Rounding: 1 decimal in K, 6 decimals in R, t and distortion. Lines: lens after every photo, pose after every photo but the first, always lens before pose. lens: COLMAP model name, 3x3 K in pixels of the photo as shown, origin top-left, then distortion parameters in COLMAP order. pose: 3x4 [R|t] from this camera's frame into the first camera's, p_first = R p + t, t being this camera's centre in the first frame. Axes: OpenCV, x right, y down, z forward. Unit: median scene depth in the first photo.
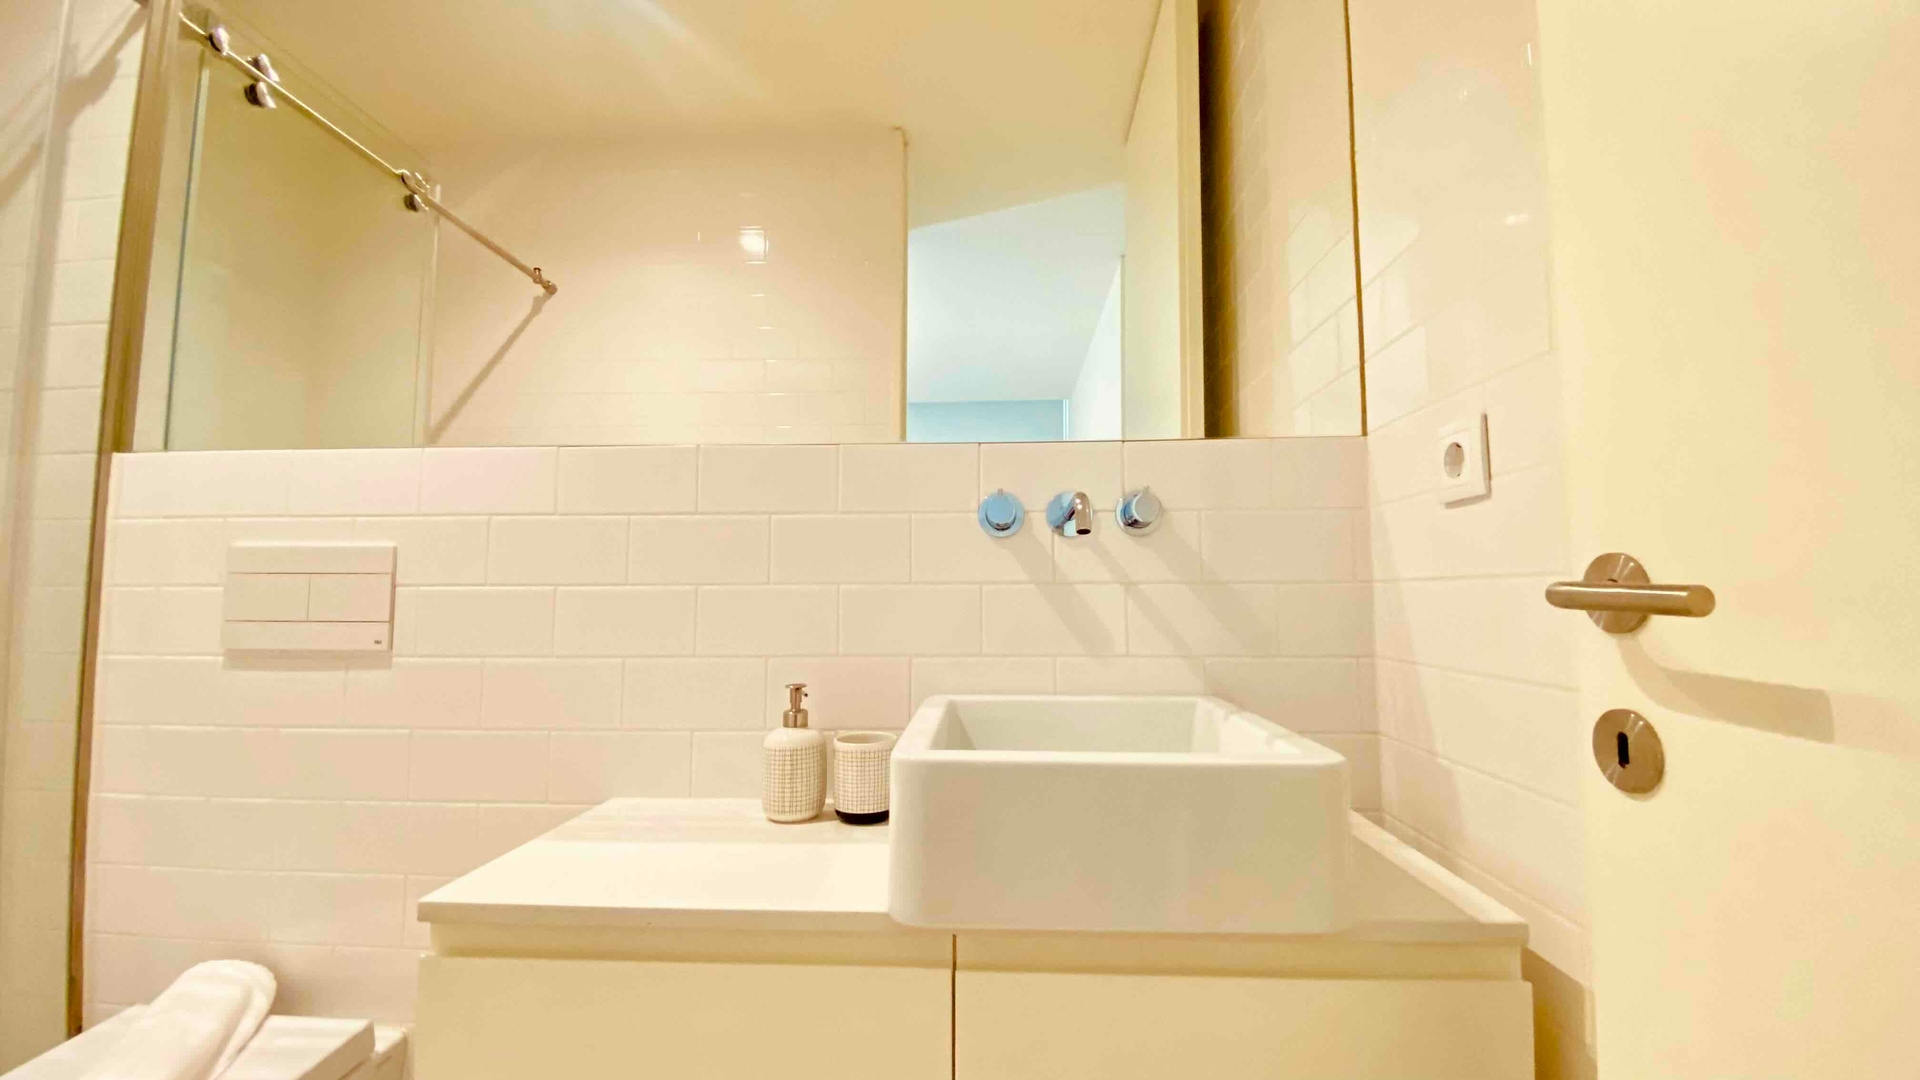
lens RADIAL K [[770.3, 0, 960.0], [0, 770.3, 540.0], [0, 0, 1]] dist [0.016241, -0.017395]
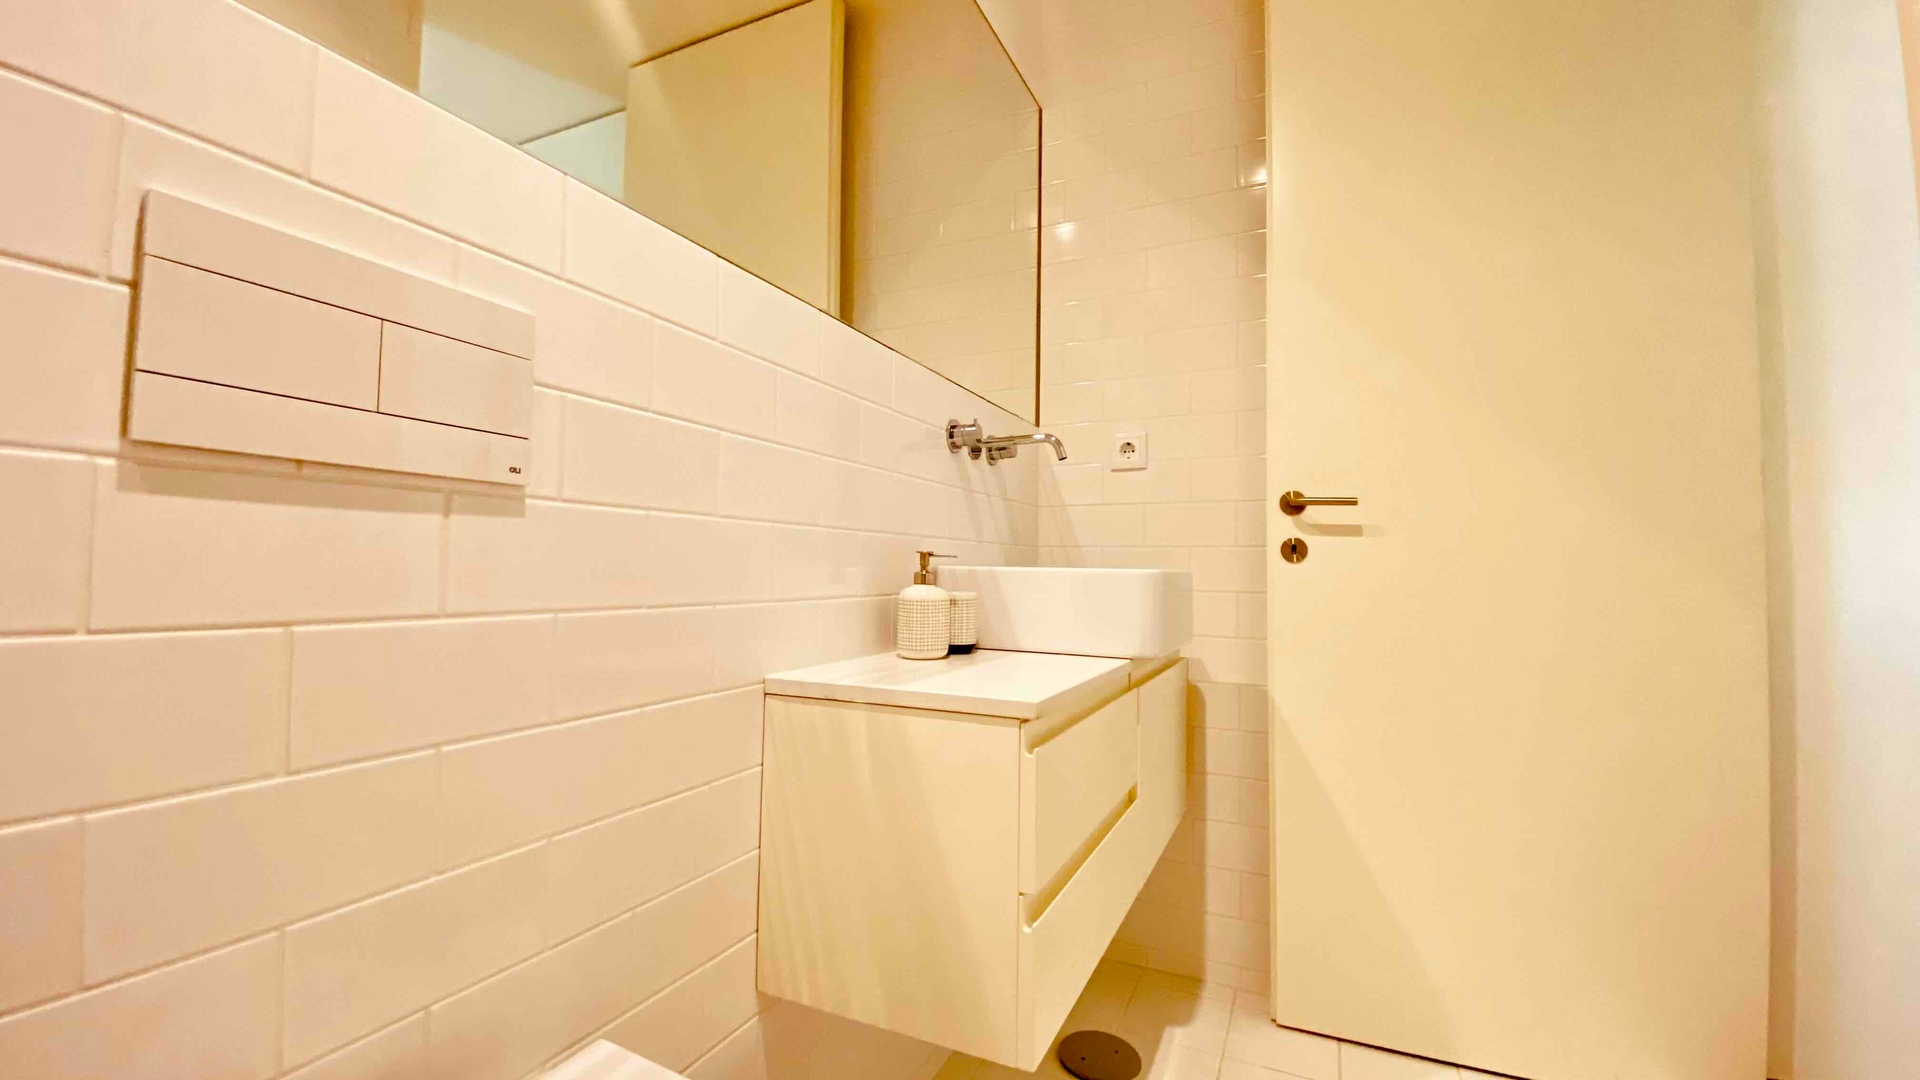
lens RADIAL K [[770.3, 0, 960.0], [0, 770.3, 540.0], [0, 0, 1]] dist [0.016241, -0.017395]
pose [[0.376228, 0.044040, 0.925480, -1.044852], [-0.080988, 0.996610, -0.014502, 0.148260], [-0.922981, -0.069497, 0.378519, 0.400123]]
